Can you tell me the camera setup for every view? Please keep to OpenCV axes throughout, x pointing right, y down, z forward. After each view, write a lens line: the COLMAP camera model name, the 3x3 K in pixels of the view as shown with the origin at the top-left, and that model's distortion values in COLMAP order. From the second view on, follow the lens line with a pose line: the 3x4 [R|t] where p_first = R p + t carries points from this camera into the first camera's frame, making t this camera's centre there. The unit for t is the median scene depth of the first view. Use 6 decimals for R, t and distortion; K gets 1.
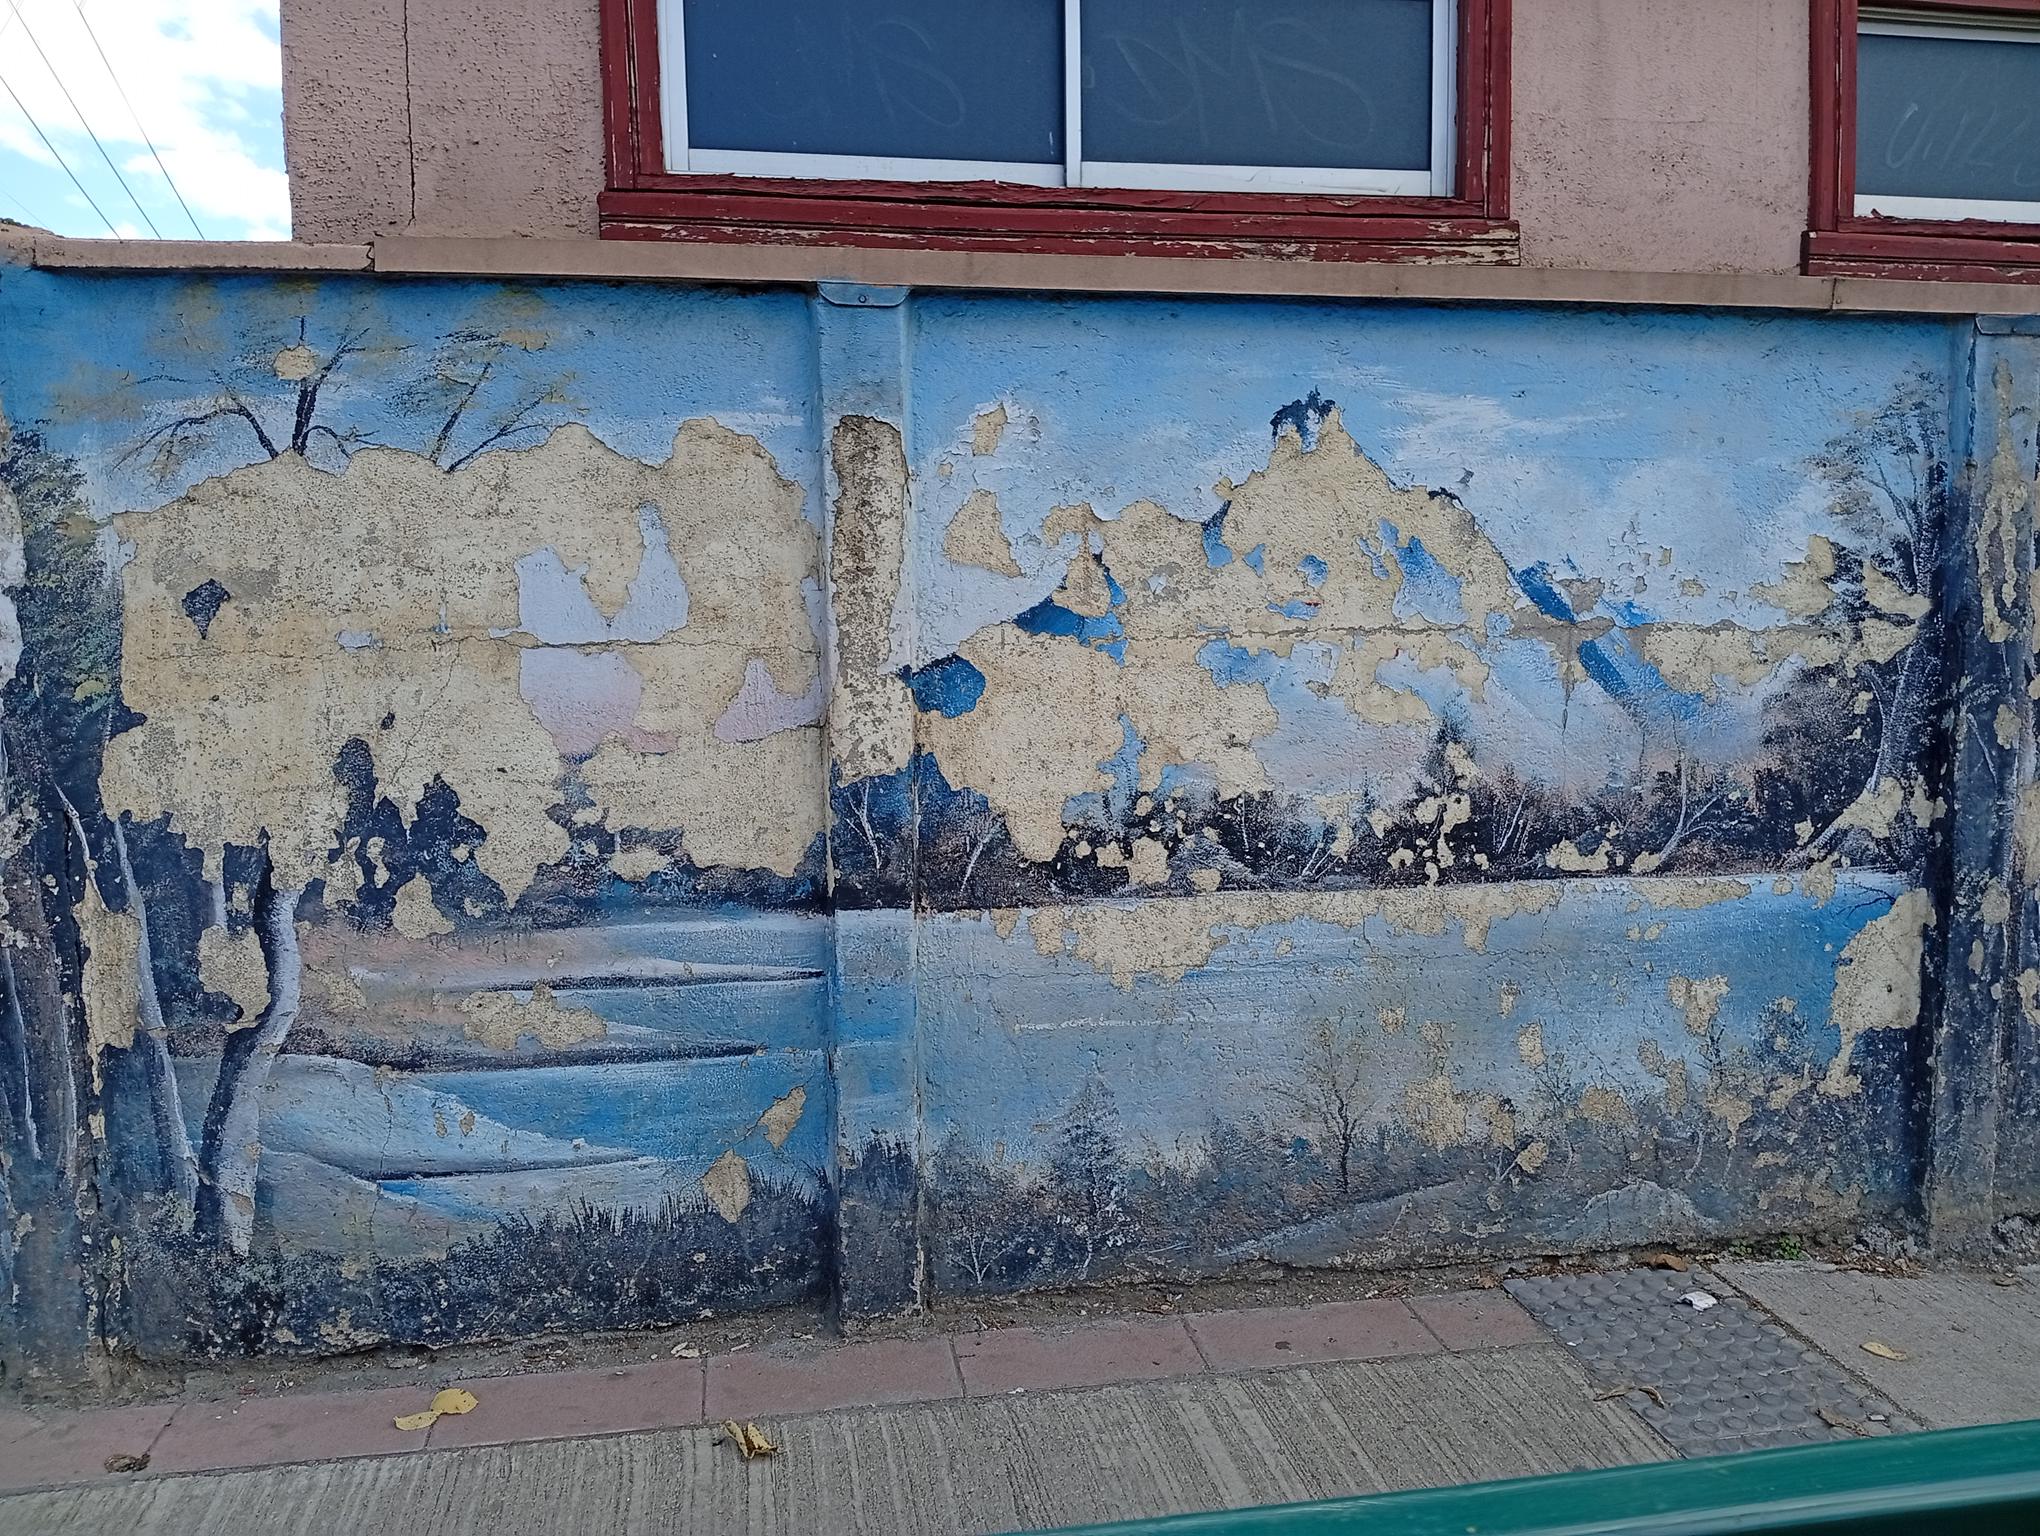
lens RADIAL K [[1490.8, 0, 1020.2], [0, 1490.8, 726.6], [0, 0, 1]] dist [0.109596, -0.212906]
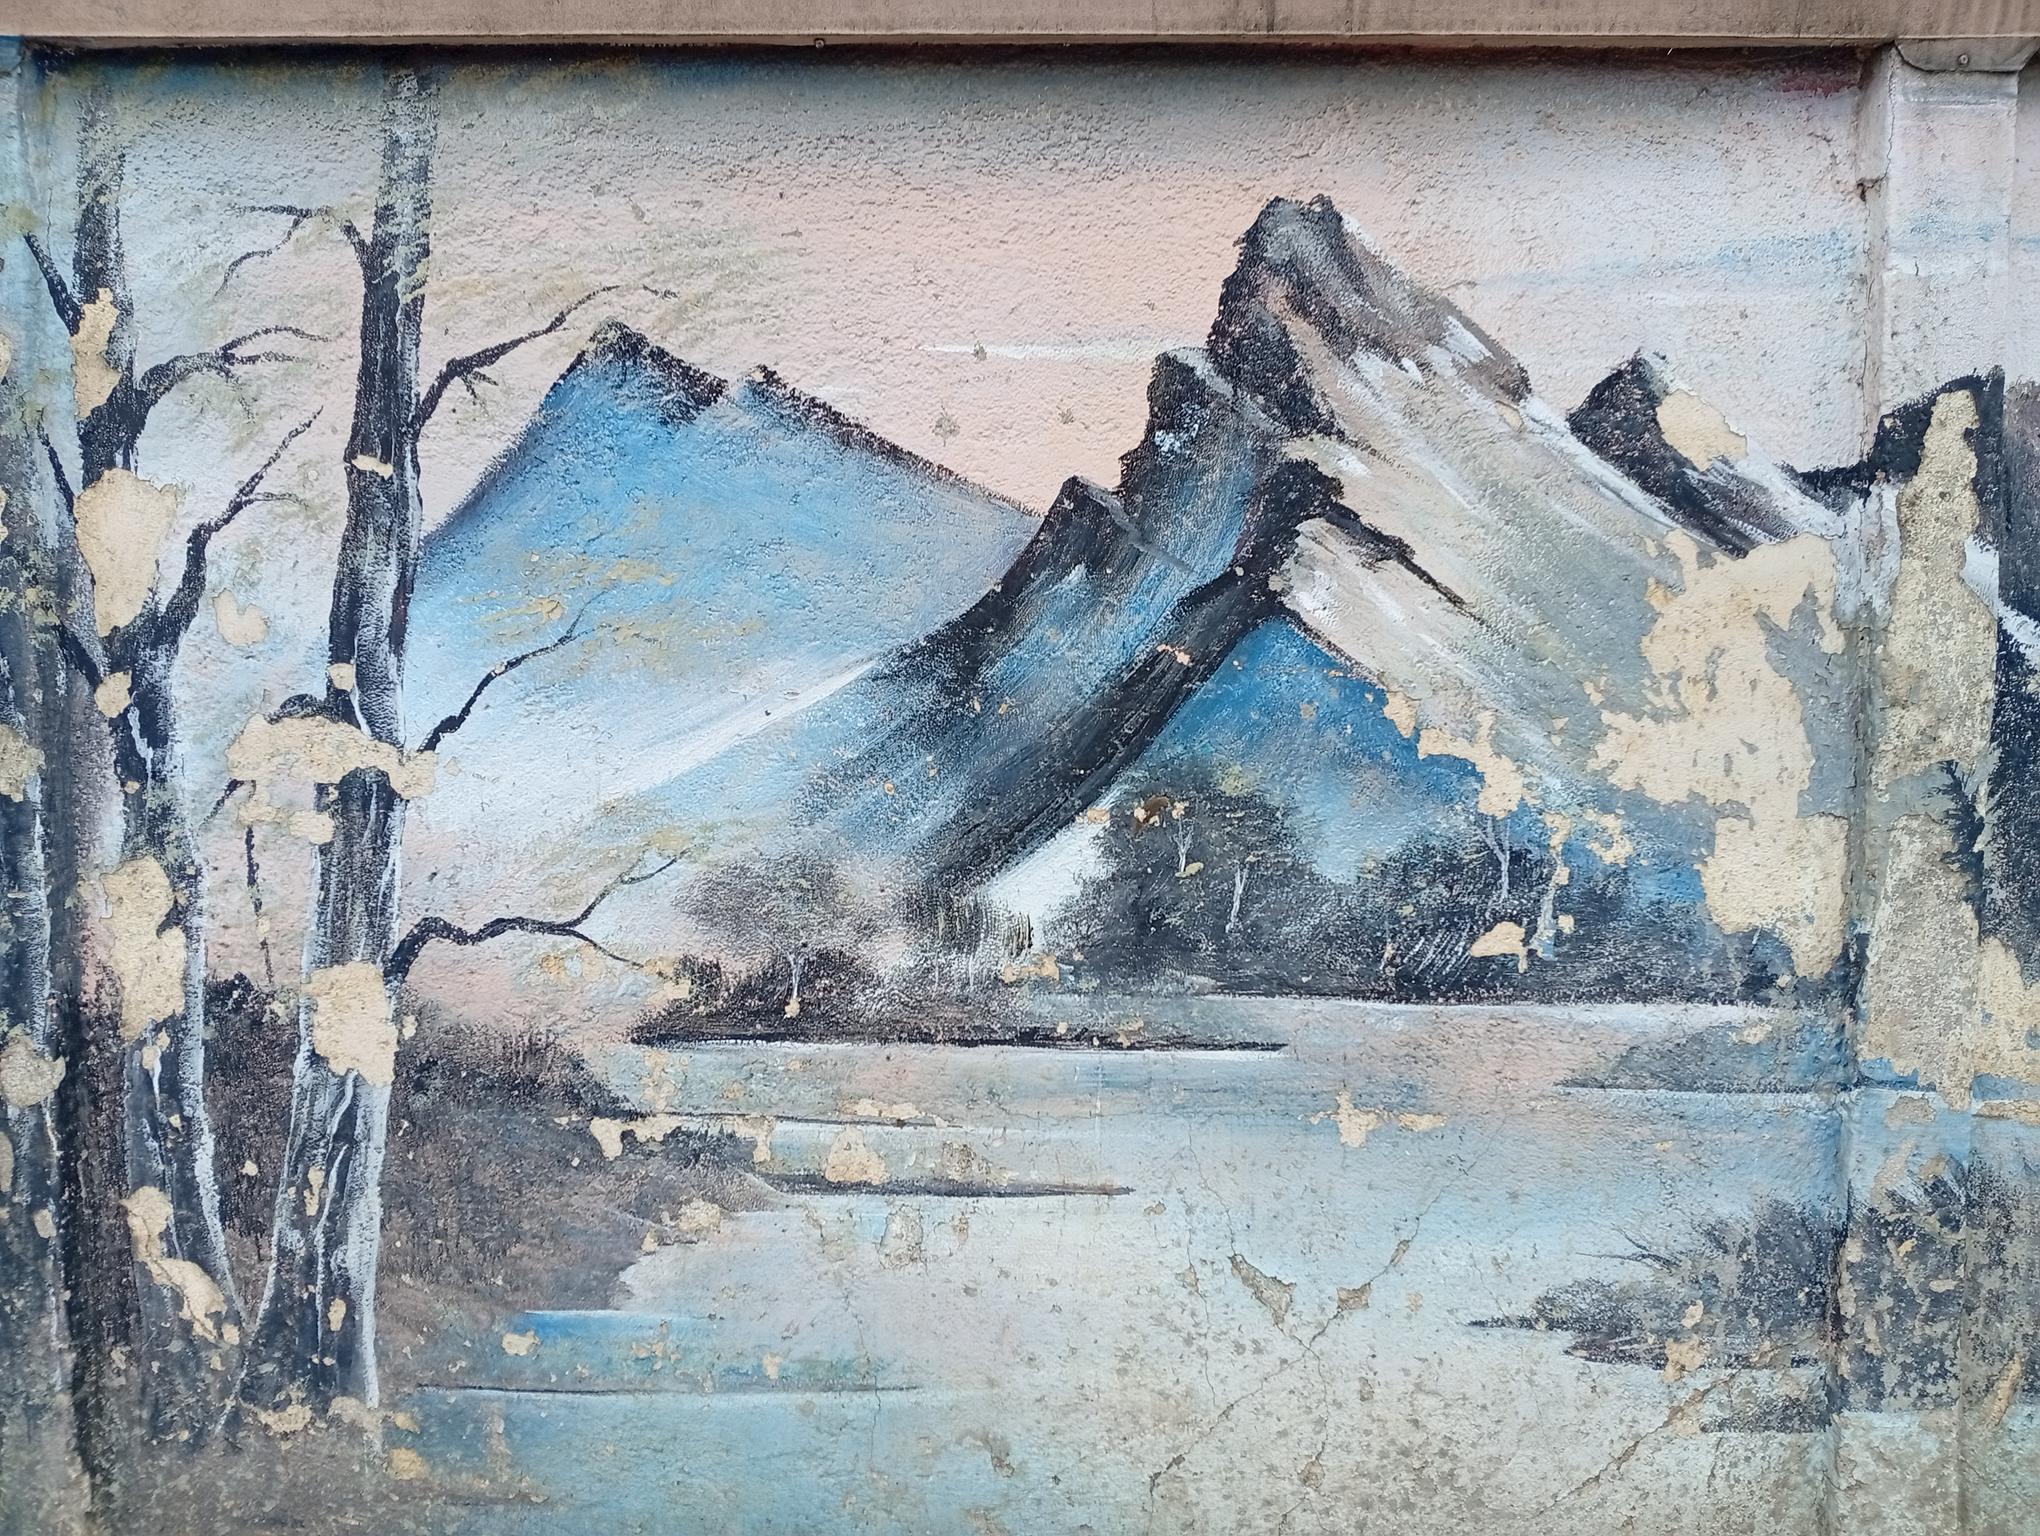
lens RADIAL K [[1581.0, 0, 1012.9], [0, 1581.0, 744.9], [0, 0, 1]] dist [0.097801, -0.188240]
pose [[0.986640, 0.019489, -0.161744, 1.212057], [-0.023685, 0.999430, -0.024053, -0.001043], [0.161183, 0.027562, 0.986540, 0.492164]]
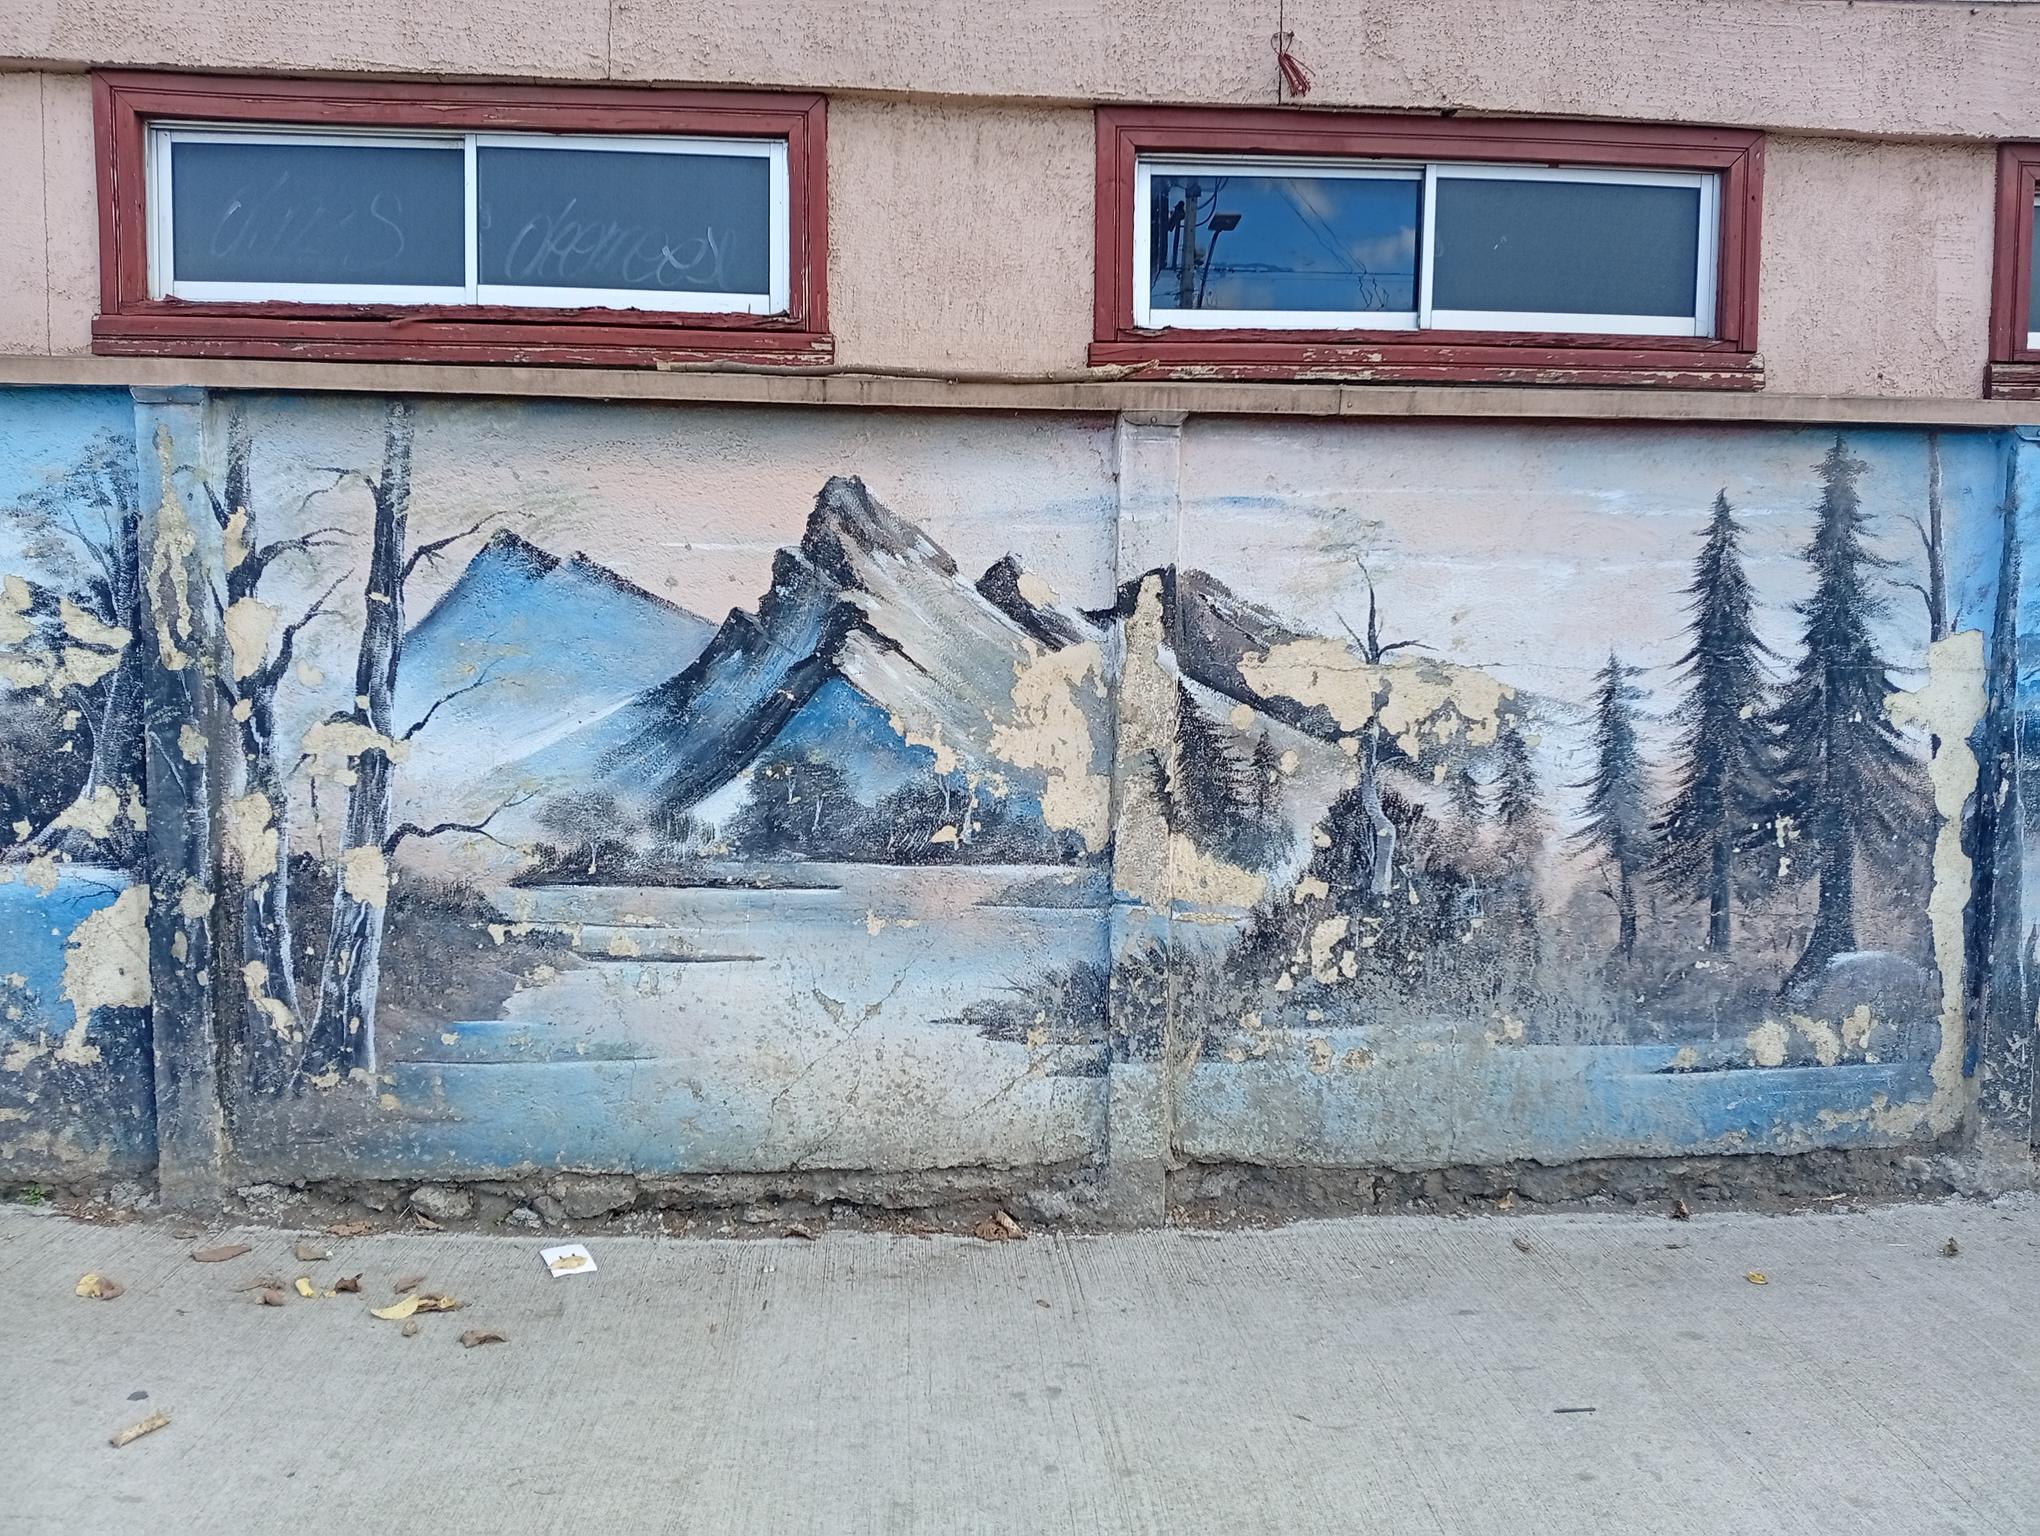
lens RADIAL K [[1530.4, 0, 1008.0], [0, 1530.4, 726.9], [0, 0, 1]] dist [0.115145, -0.218247]
pose [[0.996121, 0.026445, -0.083927, 1.470357], [-0.028695, 0.999257, -0.025712, -0.000585], [0.083185, 0.028020, 0.996140, -0.132230]]
